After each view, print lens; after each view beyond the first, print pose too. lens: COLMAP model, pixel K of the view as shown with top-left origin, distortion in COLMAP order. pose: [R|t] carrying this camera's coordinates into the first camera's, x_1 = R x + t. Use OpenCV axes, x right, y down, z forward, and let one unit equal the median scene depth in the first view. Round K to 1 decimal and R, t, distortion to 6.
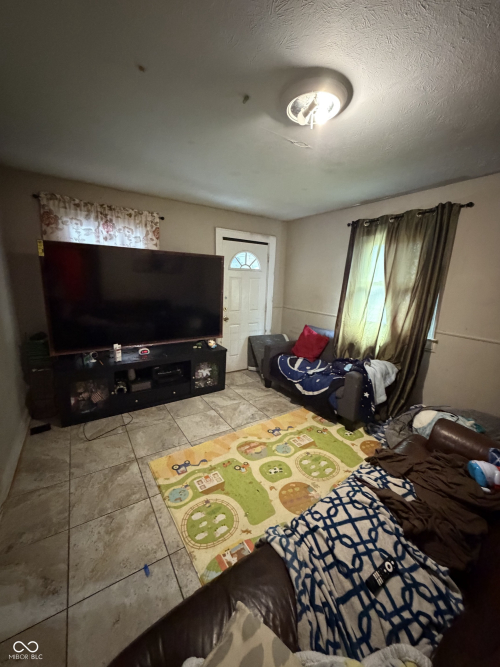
lens RADIAL K [[264.7, 0, 248.6], [0, 264.7, 333.7], [0, 0, 1]] dist [-0.007824, -0.000164]
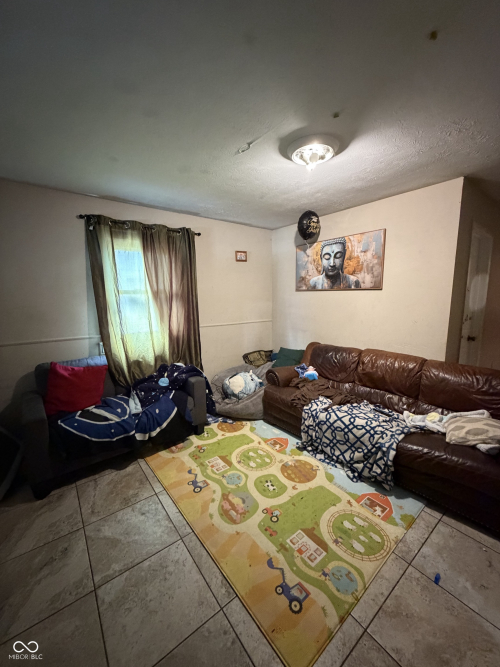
lens RADIAL K [[264.7, 0, 249.1], [0, 264.7, 335.8], [0, 0, 1]] dist [-0.007824, -0.000164]
pose [[-0.089043, -0.185478, 0.978606, -0.711477], [0.208114, 0.957358, 0.200387, -0.206016], [-0.974043, 0.221505, -0.046645, 0.972633]]
